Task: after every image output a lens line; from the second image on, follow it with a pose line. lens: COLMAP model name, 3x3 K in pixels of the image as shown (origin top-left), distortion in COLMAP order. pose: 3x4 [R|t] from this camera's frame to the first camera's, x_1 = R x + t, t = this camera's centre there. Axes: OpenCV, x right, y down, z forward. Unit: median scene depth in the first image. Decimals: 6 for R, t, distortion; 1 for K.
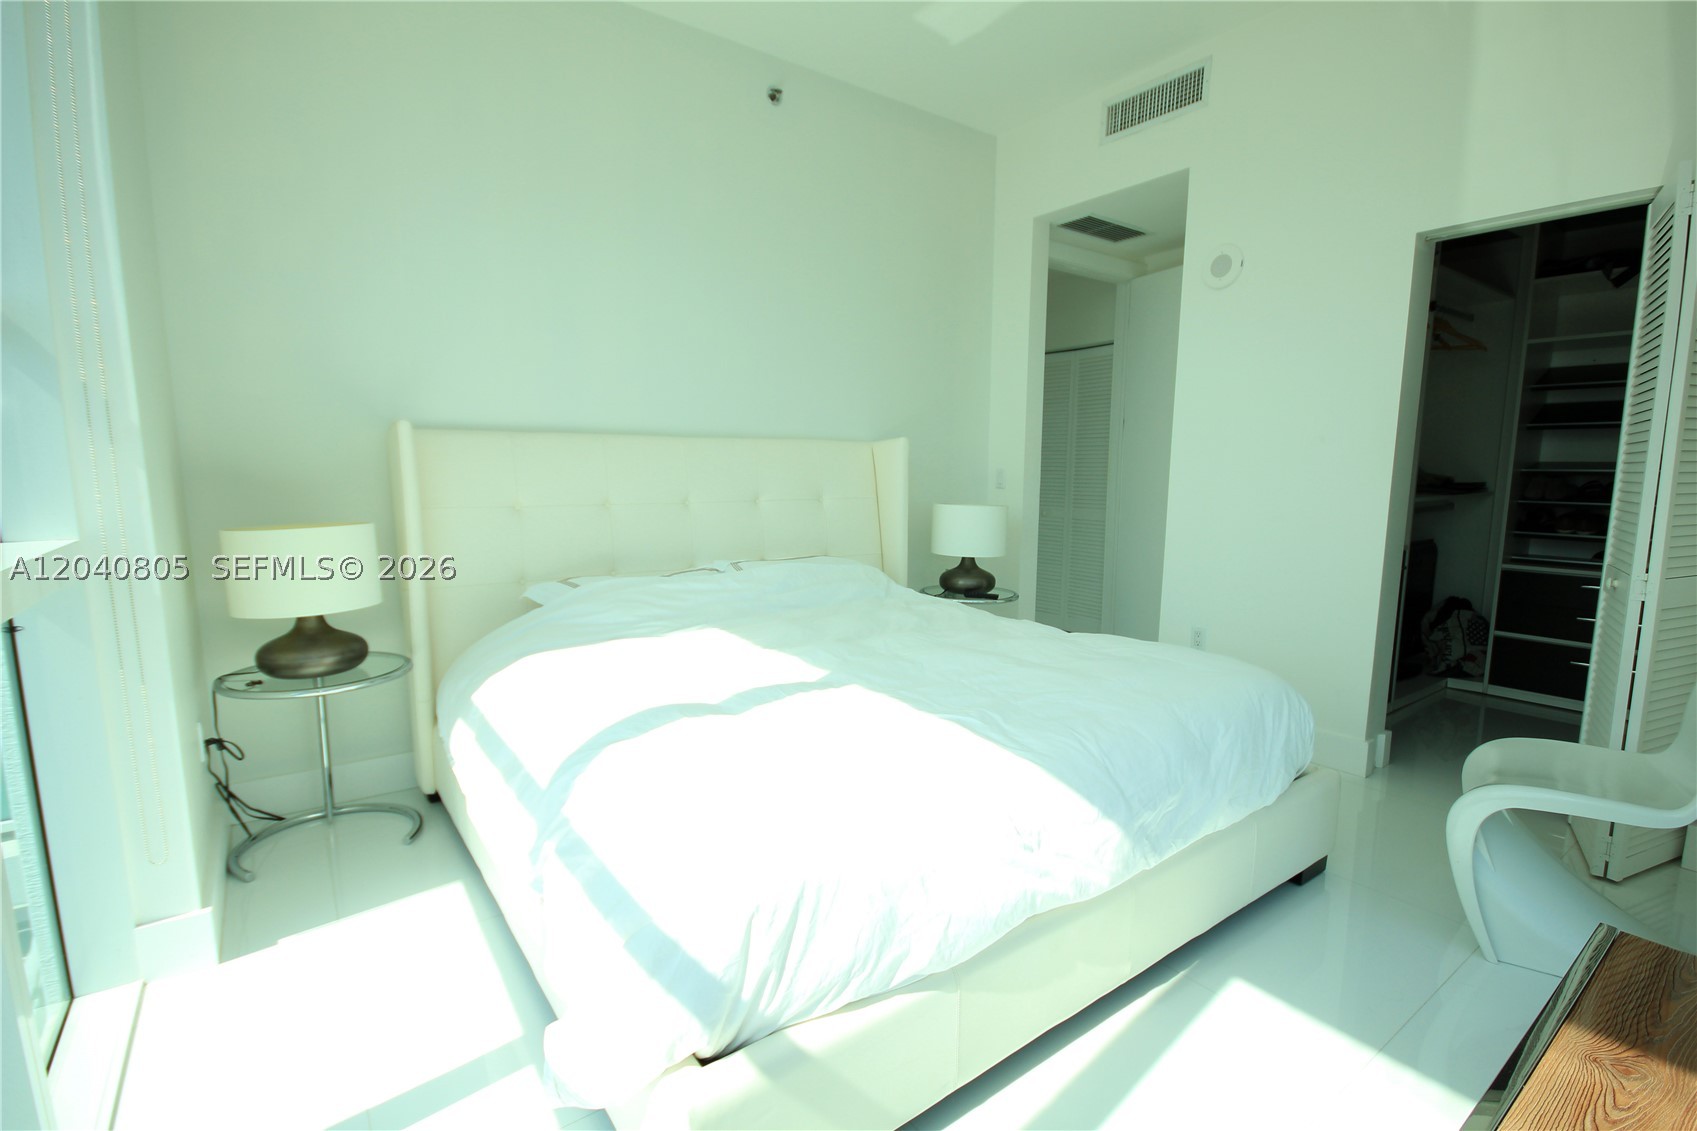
lens RADIAL K [[782.5, 0, 856.5], [0, 782.5, 574.2], [0, 0, 1]] dist [0.007784, -0.010392]
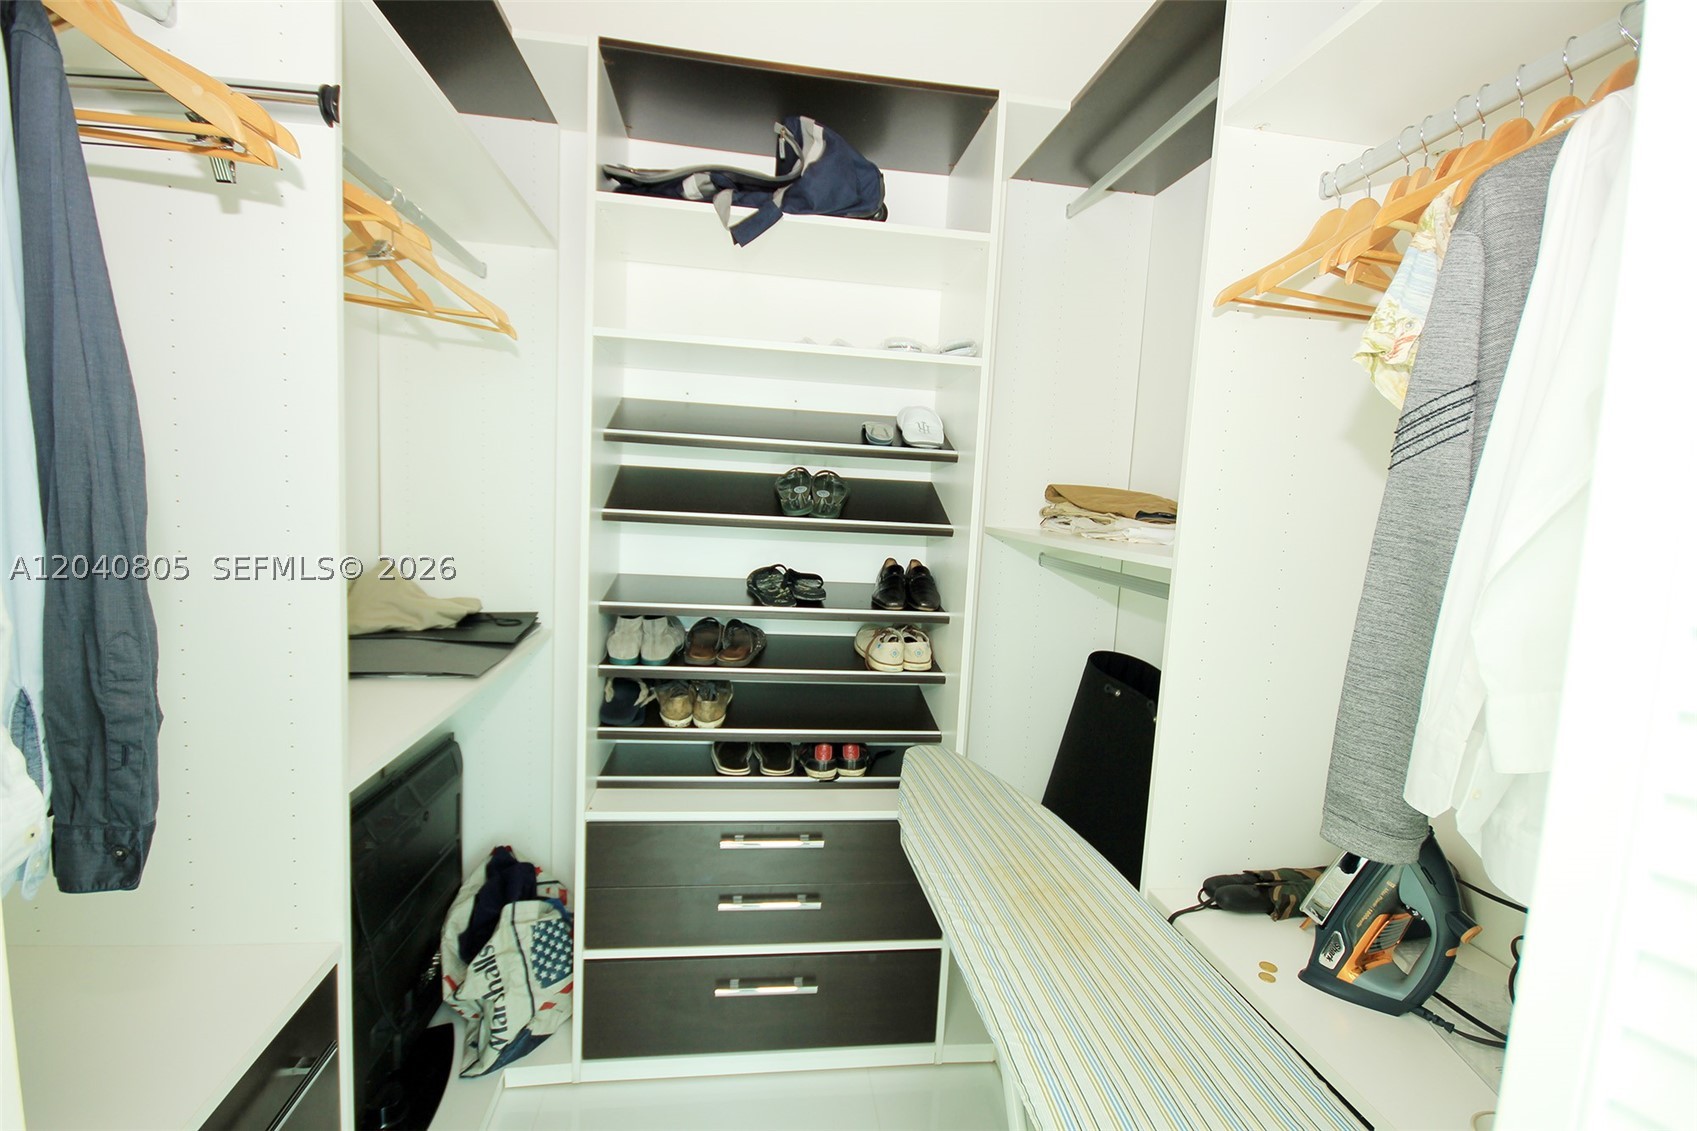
lens RADIAL K [[782.5, 0, 856.5], [0, 782.5, 574.2], [0, 0, 1]] dist [0.007784, -0.010392]
pose [[0.476685, -0.071019, 0.876201, 0.487001], [0.071382, 0.996567, 0.041940, -0.154594], [-0.876171, 0.042553, 0.480118, 0.608334]]
